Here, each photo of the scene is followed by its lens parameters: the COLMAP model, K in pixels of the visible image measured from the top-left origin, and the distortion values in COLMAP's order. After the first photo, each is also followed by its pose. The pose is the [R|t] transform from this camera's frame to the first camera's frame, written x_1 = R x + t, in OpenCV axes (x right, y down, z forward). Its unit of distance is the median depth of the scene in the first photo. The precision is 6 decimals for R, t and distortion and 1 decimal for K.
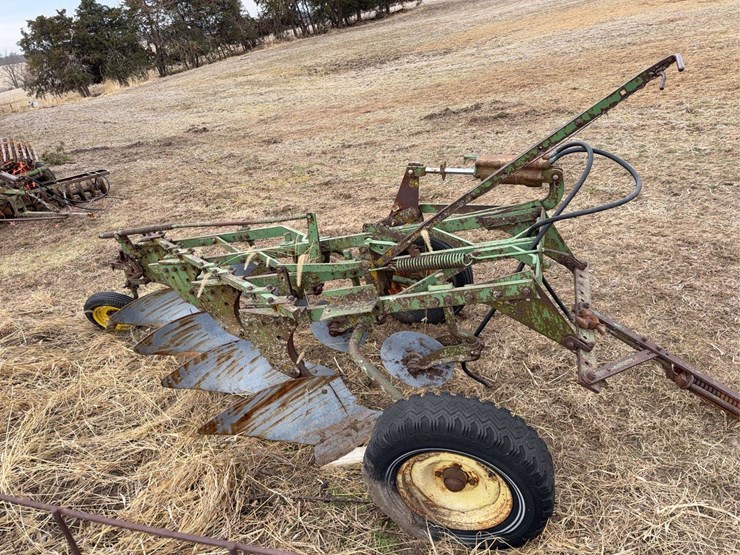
lens RADIAL K [[494.8, 0, 370.0], [0, 494.8, 277.5], [0, 0, 1]] dist [0.076032, -0.114437]
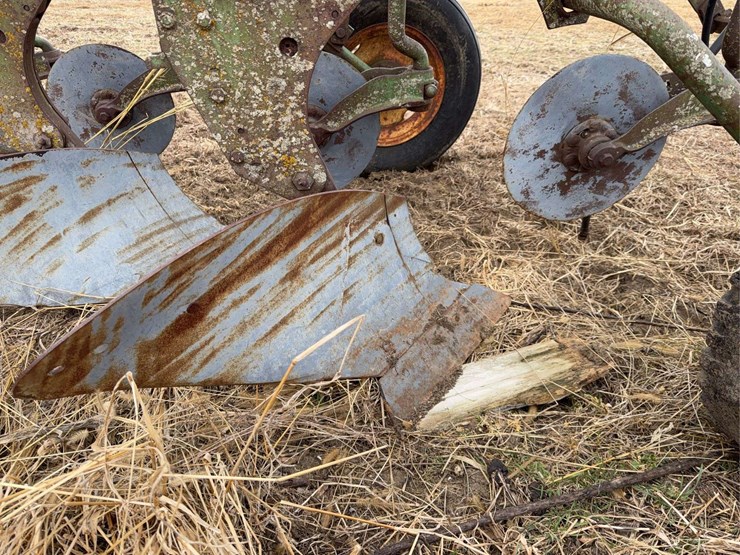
lens RADIAL K [[494.8, 0, 370.0], [0, 494.8, 277.5], [0, 0, 1]] dist [0.076032, -0.114437]
pose [[0.864505, -0.073461, 0.497227, -0.288733], [0.042872, 0.996434, 0.072675, 0.231501], [-0.500793, -0.041511, 0.864571, 0.673633]]
